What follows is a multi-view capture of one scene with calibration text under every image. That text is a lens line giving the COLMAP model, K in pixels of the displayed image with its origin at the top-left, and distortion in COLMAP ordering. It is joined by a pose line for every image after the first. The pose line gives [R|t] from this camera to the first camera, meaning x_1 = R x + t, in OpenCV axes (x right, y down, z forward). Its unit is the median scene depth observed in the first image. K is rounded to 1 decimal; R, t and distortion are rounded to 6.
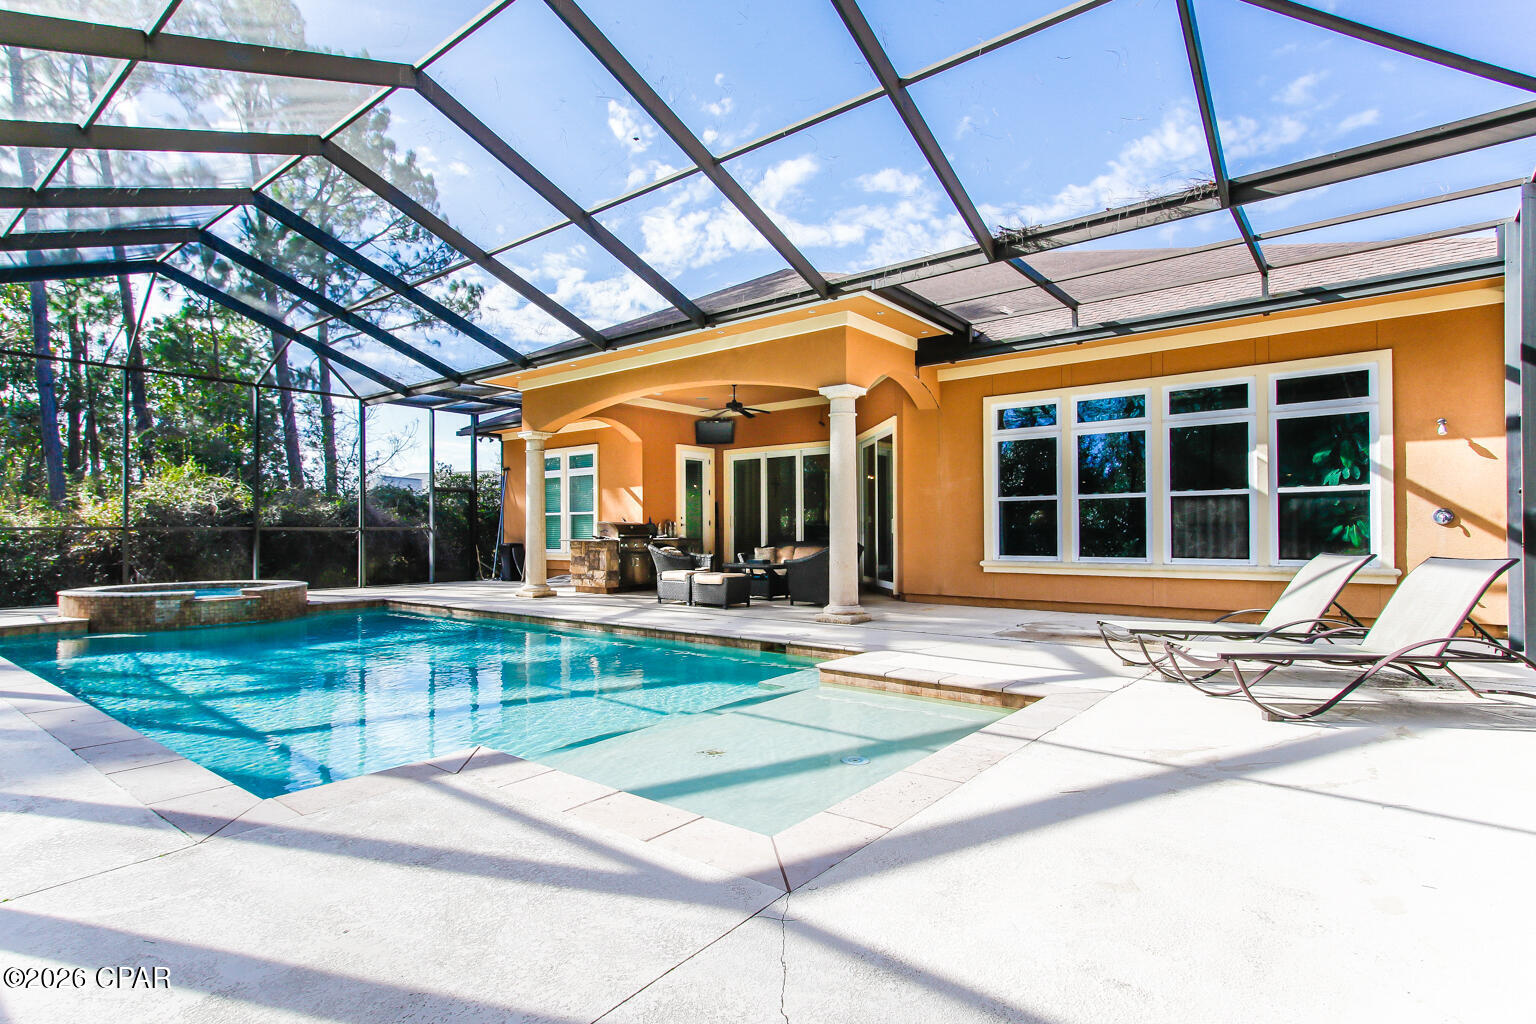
lens RADIAL K [[755.1, 0, 751.8], [0, 755.1, 516.3], [0, 0, 1]] dist [-0.016049, 0.000120]
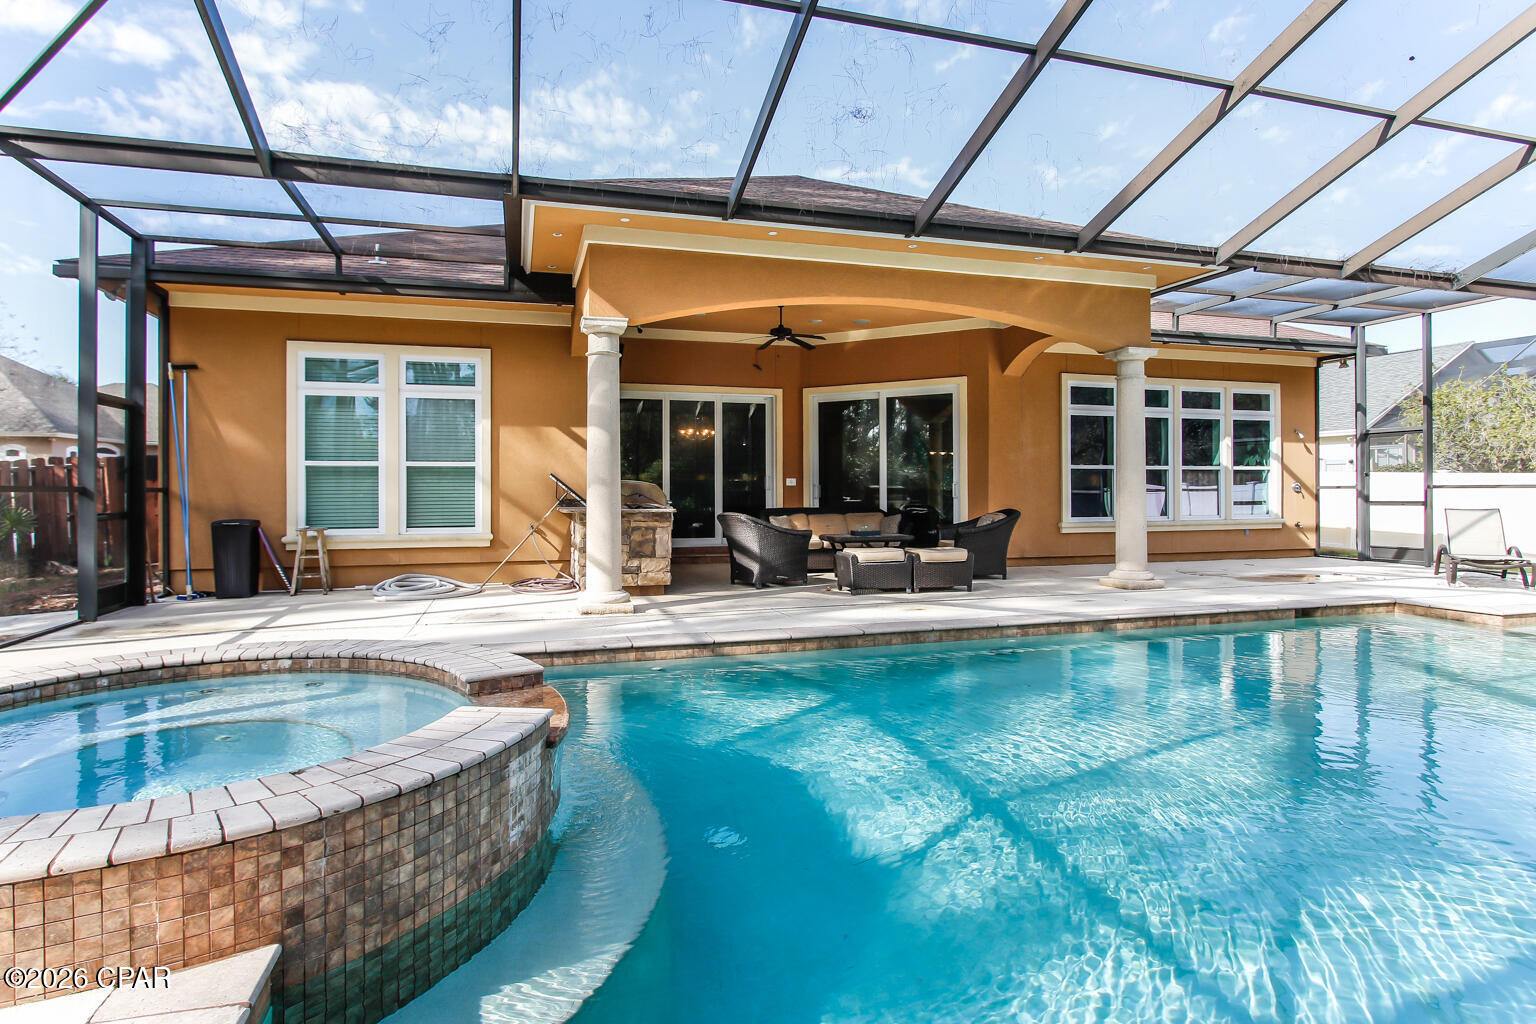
lens RADIAL K [[791.8, 0, 744.2], [0, 791.8, 492.5], [0, 0, 1]] dist [-0.021697, 0.000344]
pose [[0.568716, 0.006046, 0.822512, -0.867464], [-0.013019, 0.999914, 0.001652, 0.018942], [-0.822431, -0.011648, 0.568745, 0.705606]]
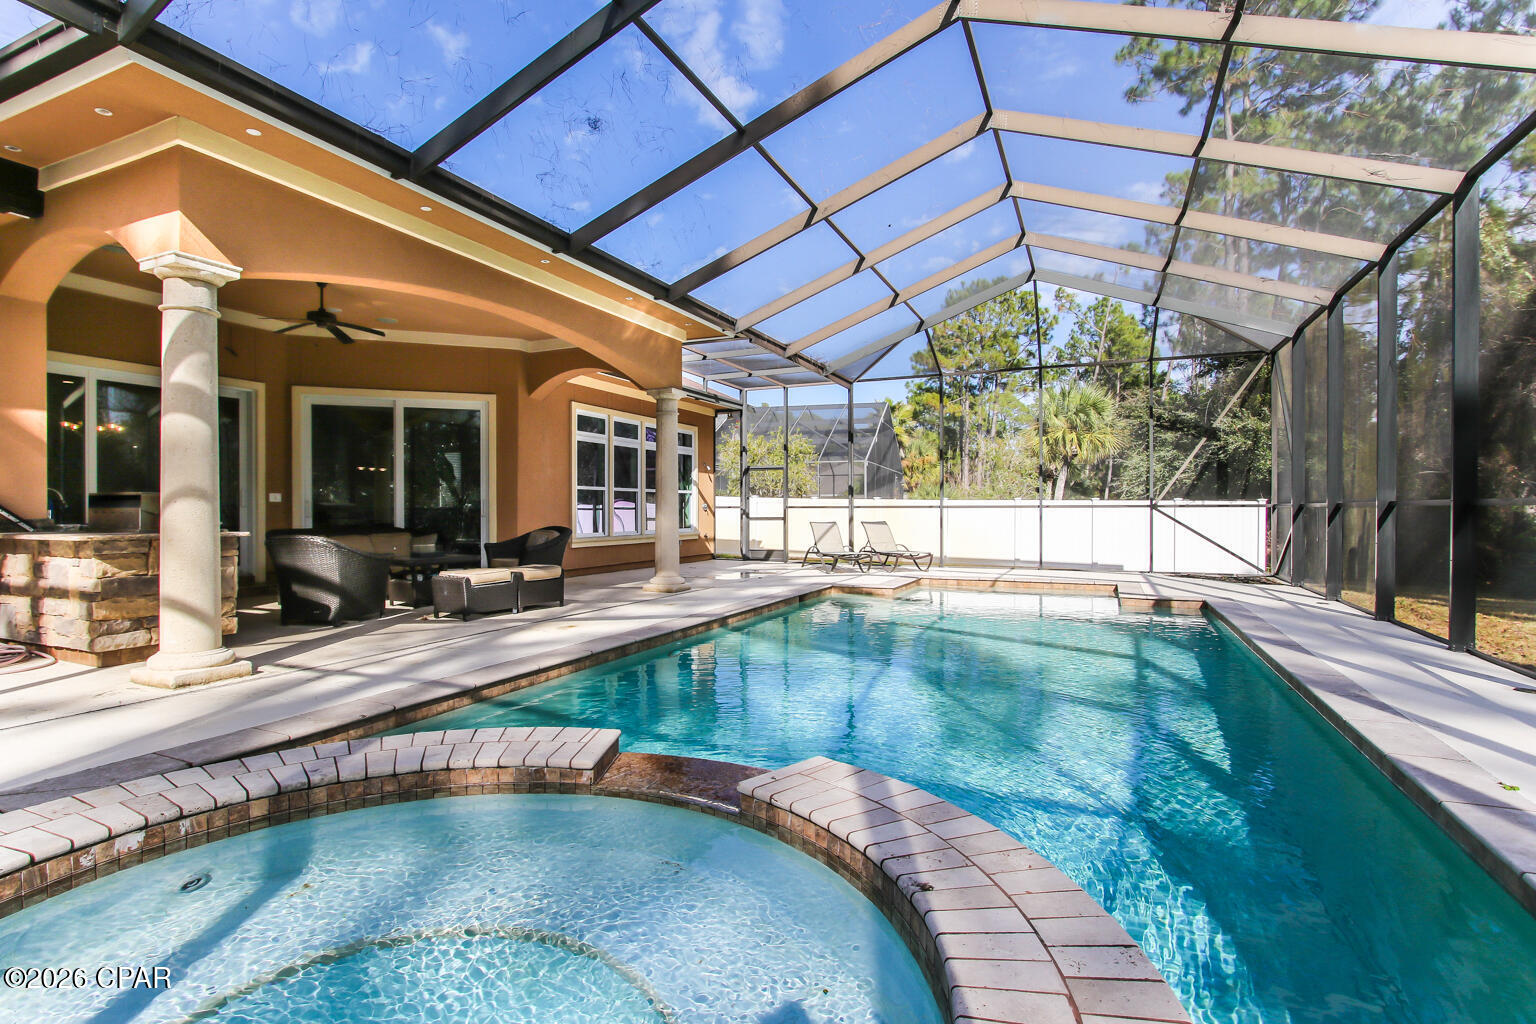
lens RADIAL K [[755.1, 0, 751.8], [0, 755.1, 516.3], [0, 0, 1]] dist [-0.016049, 0.000120]
pose [[-0.247354, 0.000247, 0.968925, -0.894263], [-0.010140, 0.999945, -0.002843, 0.023975], [-0.968872, -0.010528, -0.247338, 0.987850]]
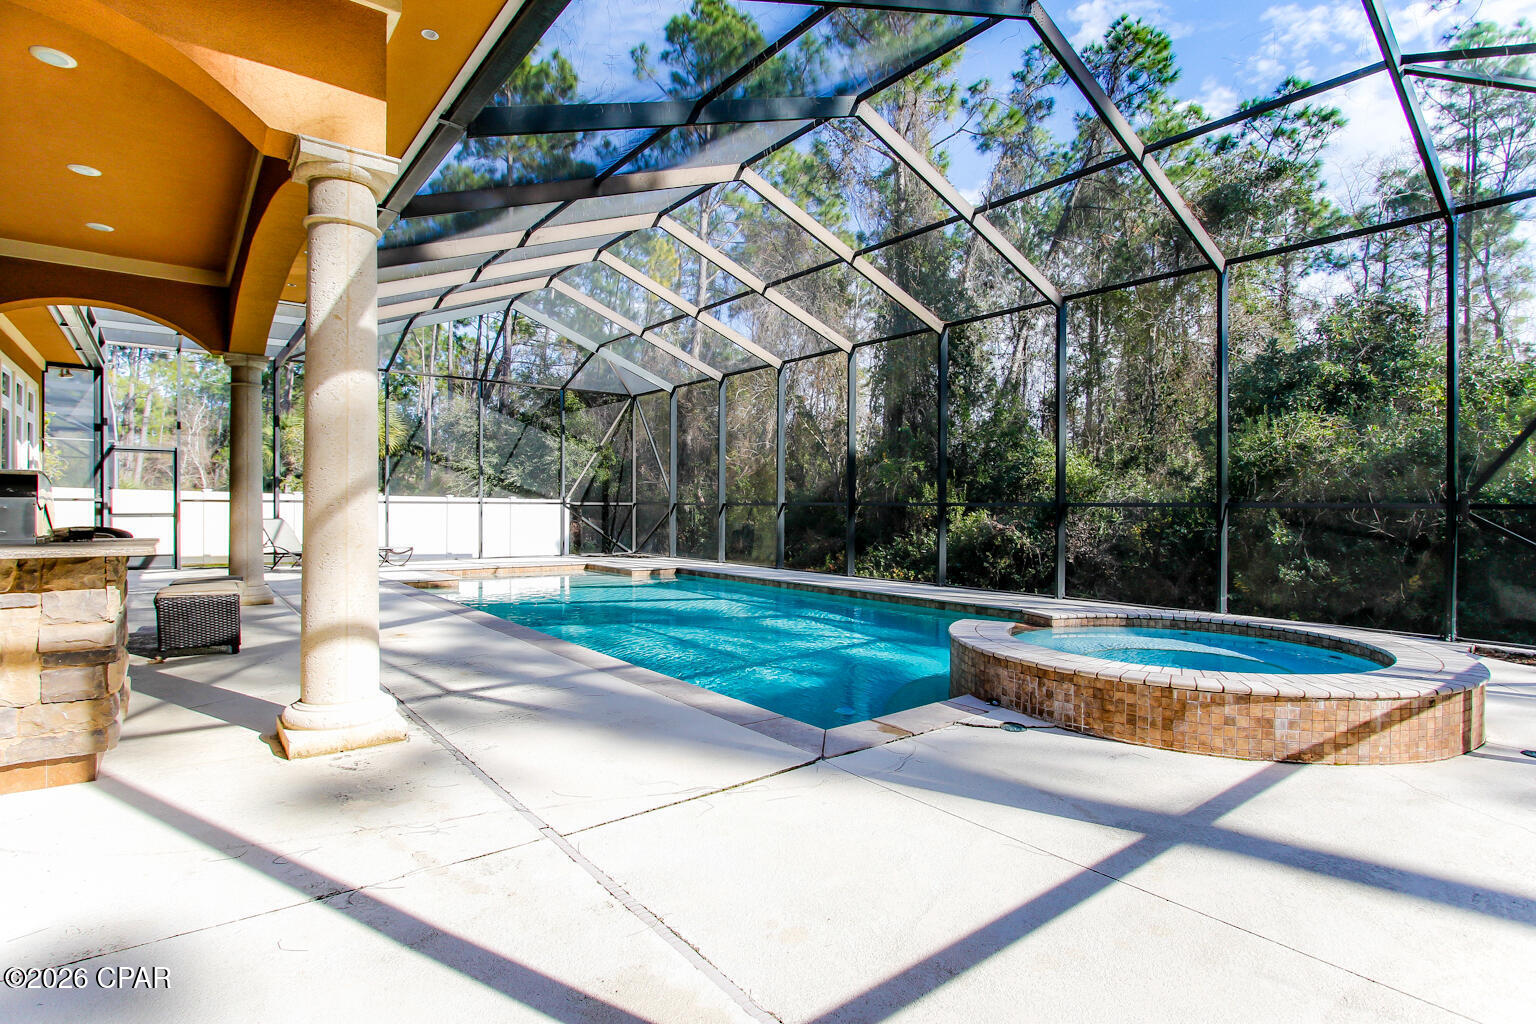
lens RADIAL K [[755.1, 0, 751.8], [0, 755.1, 516.3], [0, 0, 1]] dist [-0.016049, 0.000120]
pose [[-0.974483, 0.001208, 0.224456, -0.600954], [0.001108, 0.999999, -0.000571, 0.026048], [-0.224457, -0.000308, -0.974484, 1.524091]]
